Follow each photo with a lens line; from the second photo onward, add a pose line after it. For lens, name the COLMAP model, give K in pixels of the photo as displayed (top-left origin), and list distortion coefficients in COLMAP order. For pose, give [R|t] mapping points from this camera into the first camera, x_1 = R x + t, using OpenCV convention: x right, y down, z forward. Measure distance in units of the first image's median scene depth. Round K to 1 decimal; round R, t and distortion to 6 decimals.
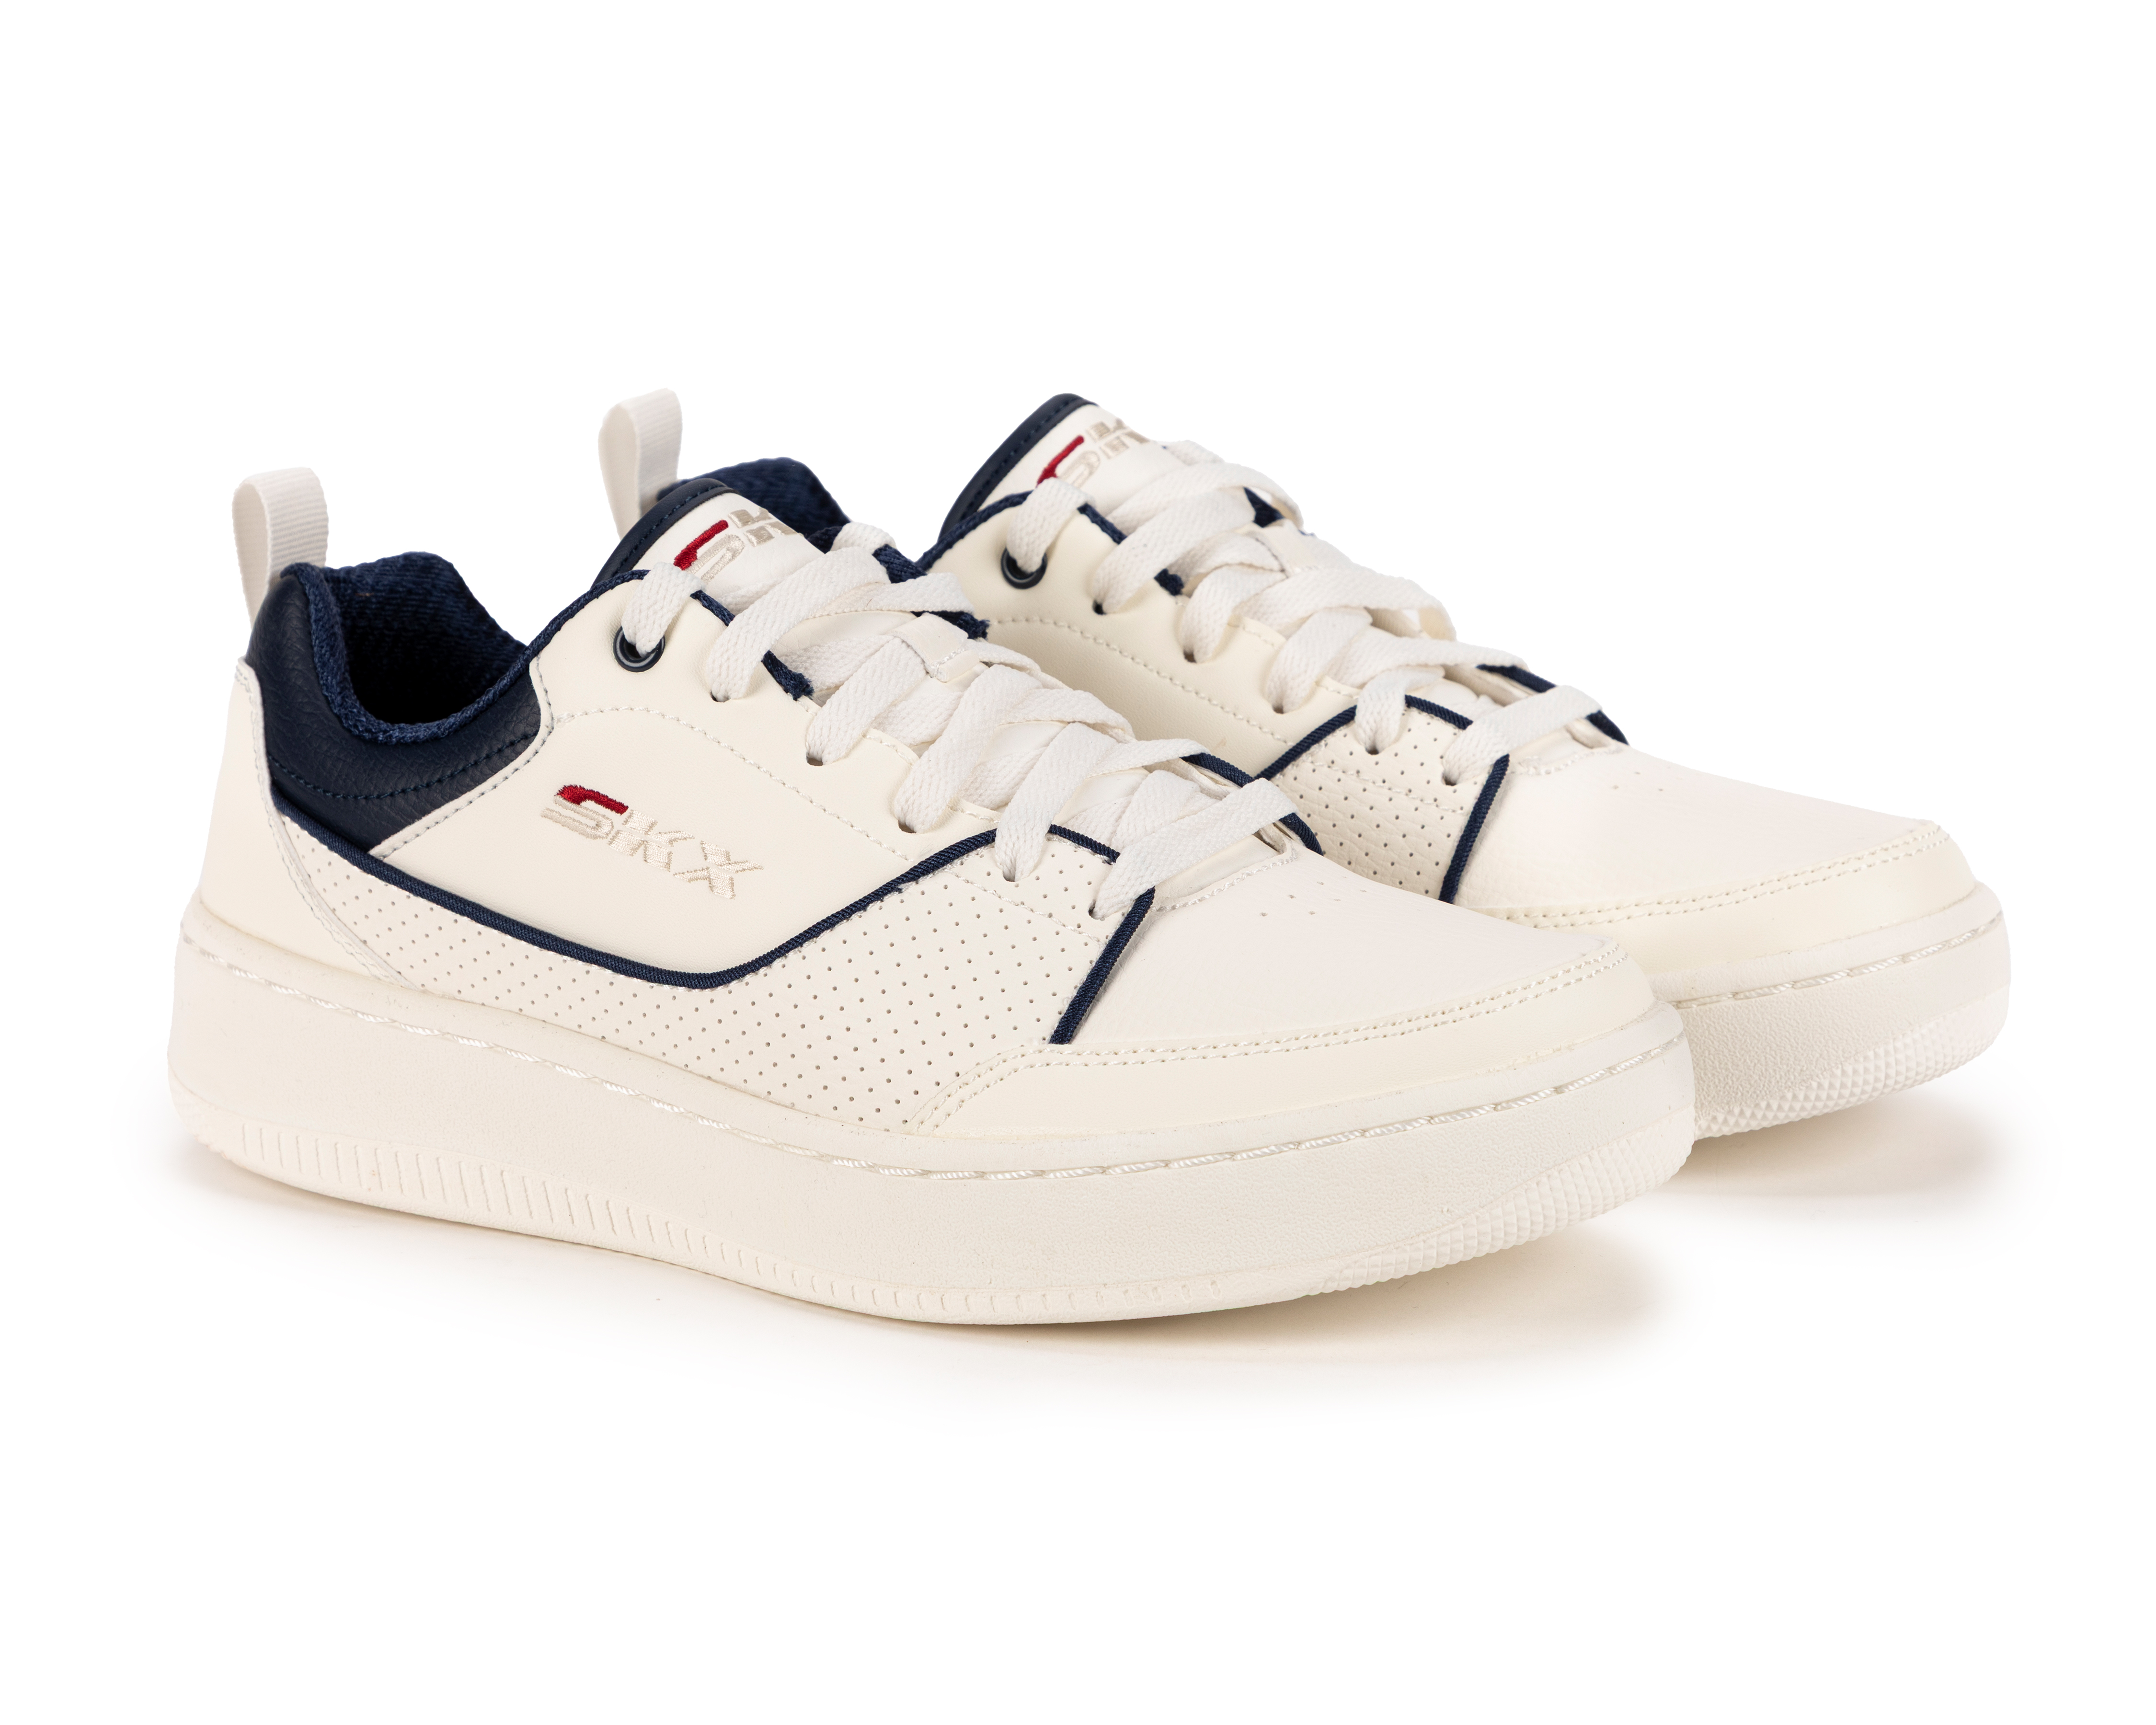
lens RADIAL K [[6074.4, 0, 1078.0], [0, 6074.4, 862.5], [0, 0, 1]] dist [-0.048232, -0.054035]
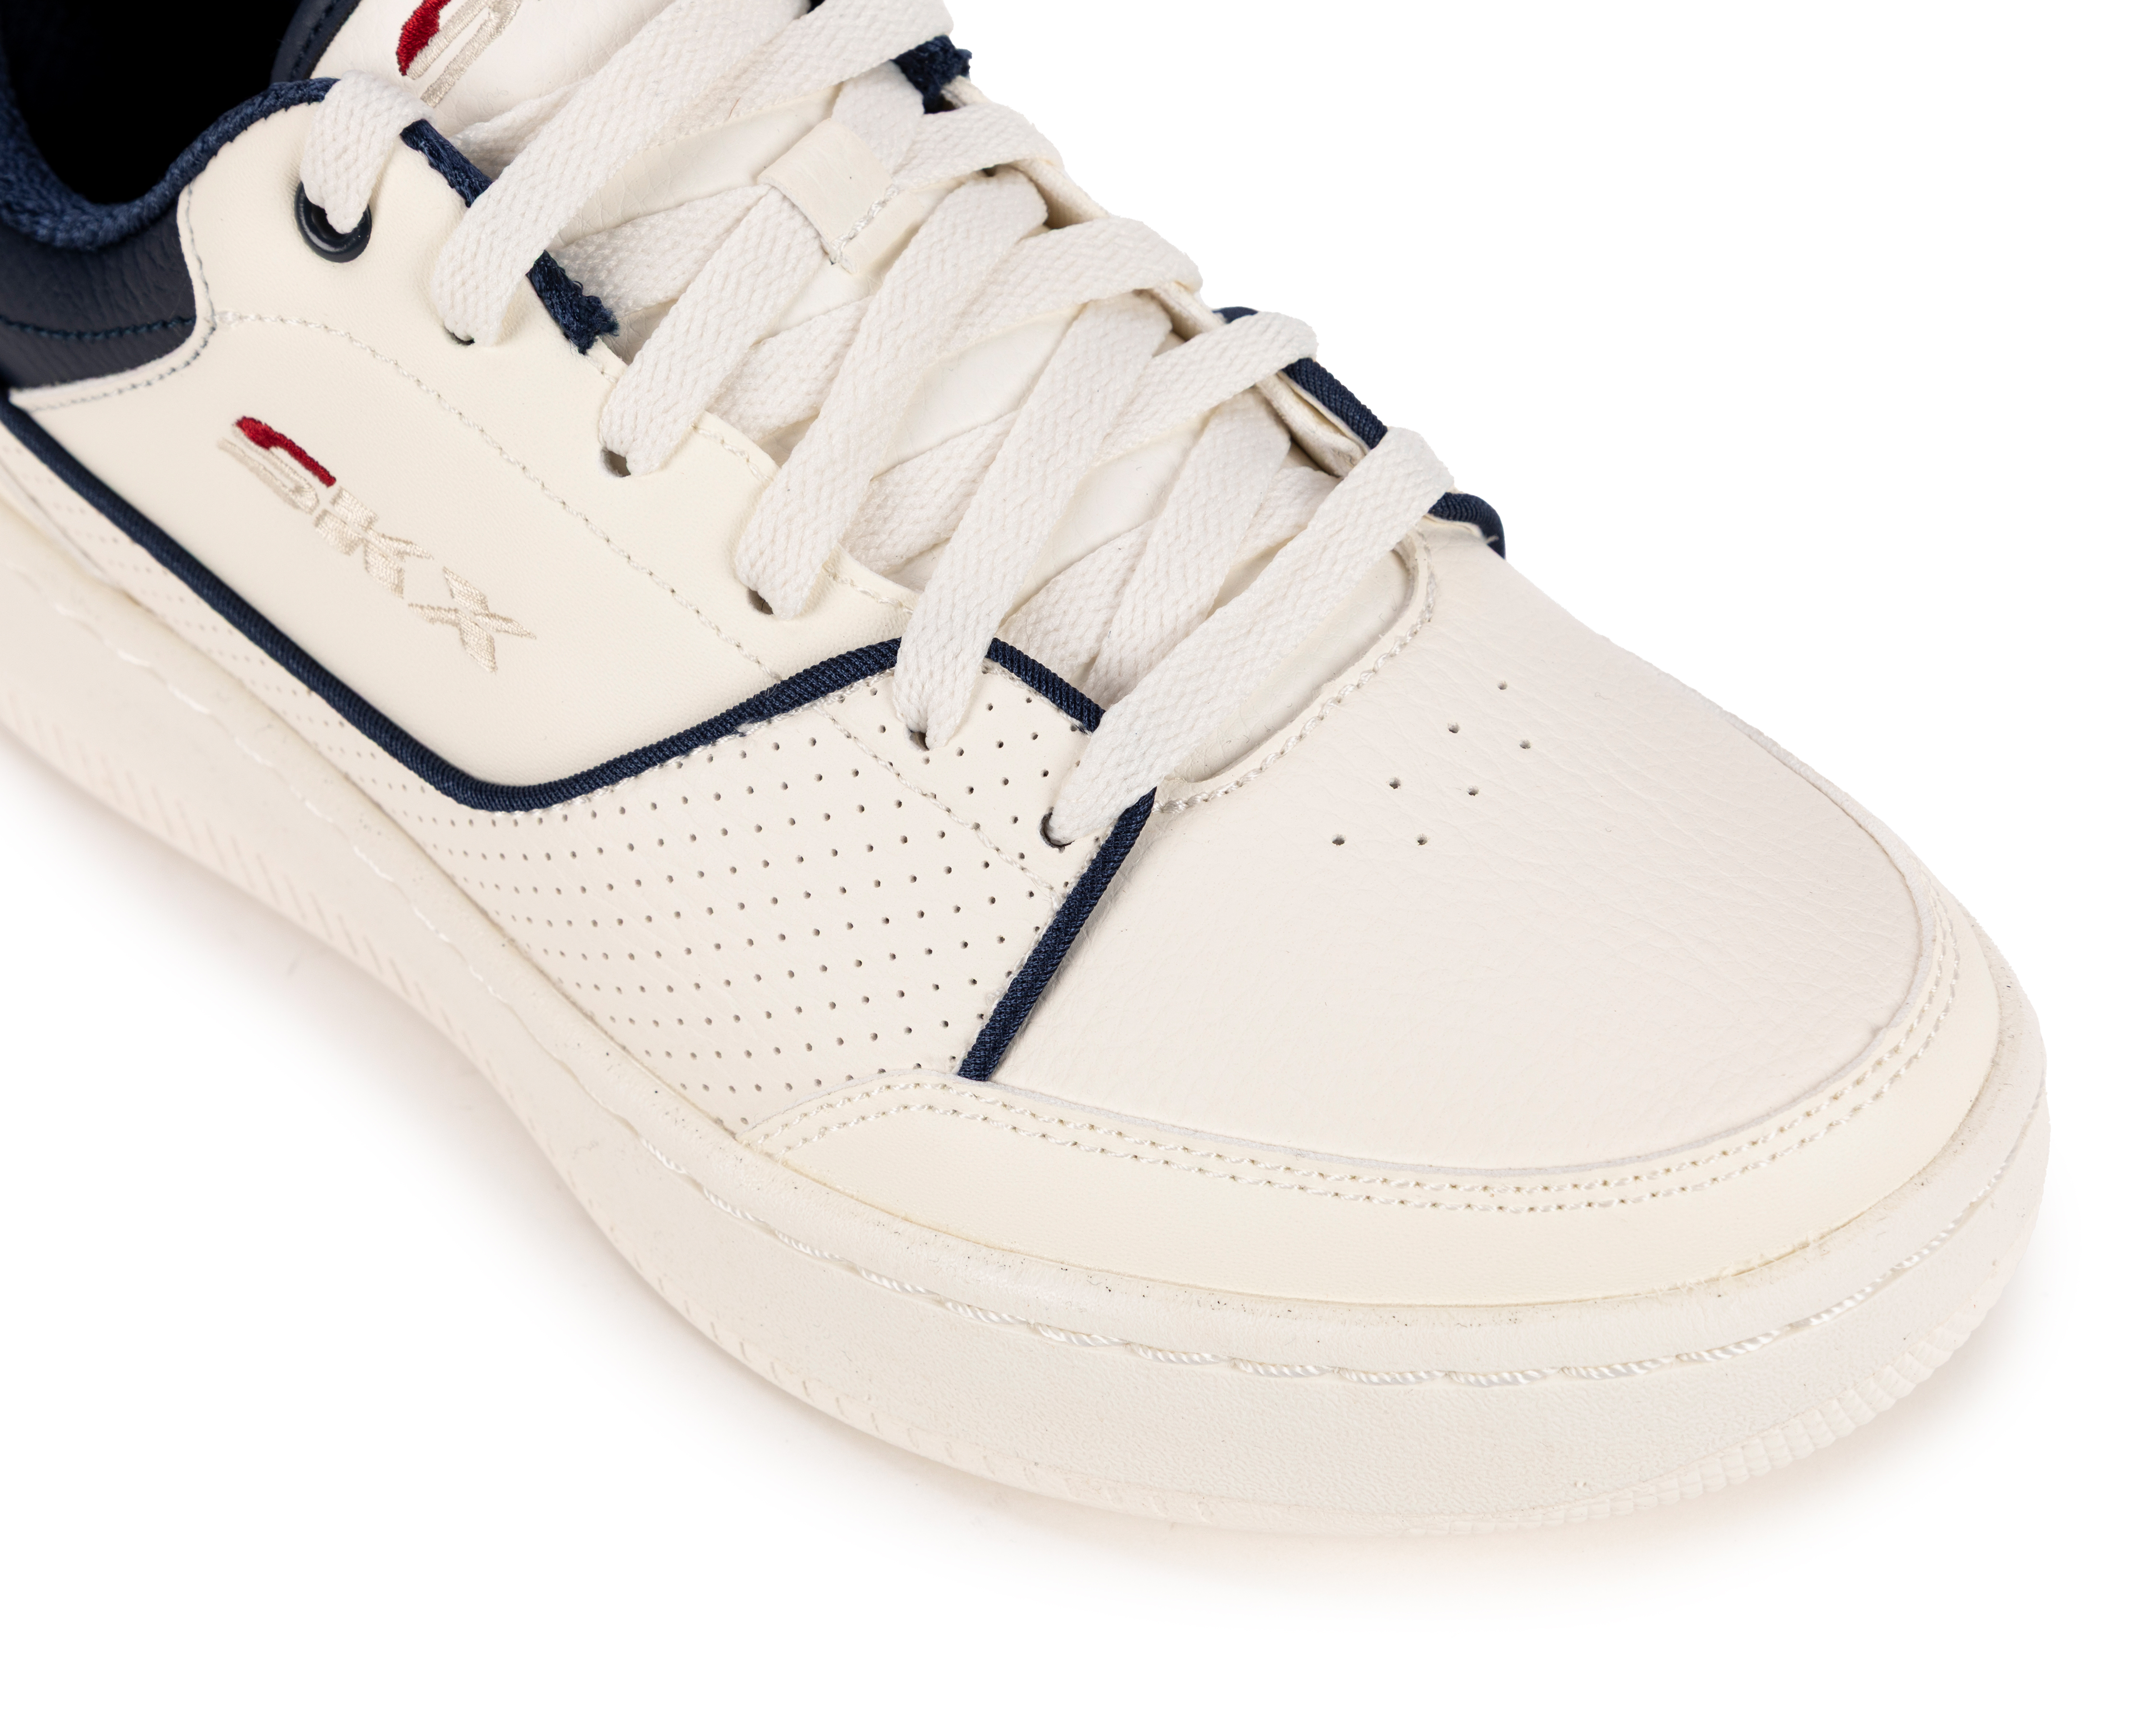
lens RADIAL K [[3961.8, 0, 1078.0], [0, 3961.8, 862.5], [0, 0, 1]] dist [-0.019968, 0.153702]
pose [[0.990162, 0.070464, -0.120889, 0.051108], [0.007515, 0.835925, 0.548792, -0.196404], [0.139724, -0.544302, 0.827172, 0.664869]]
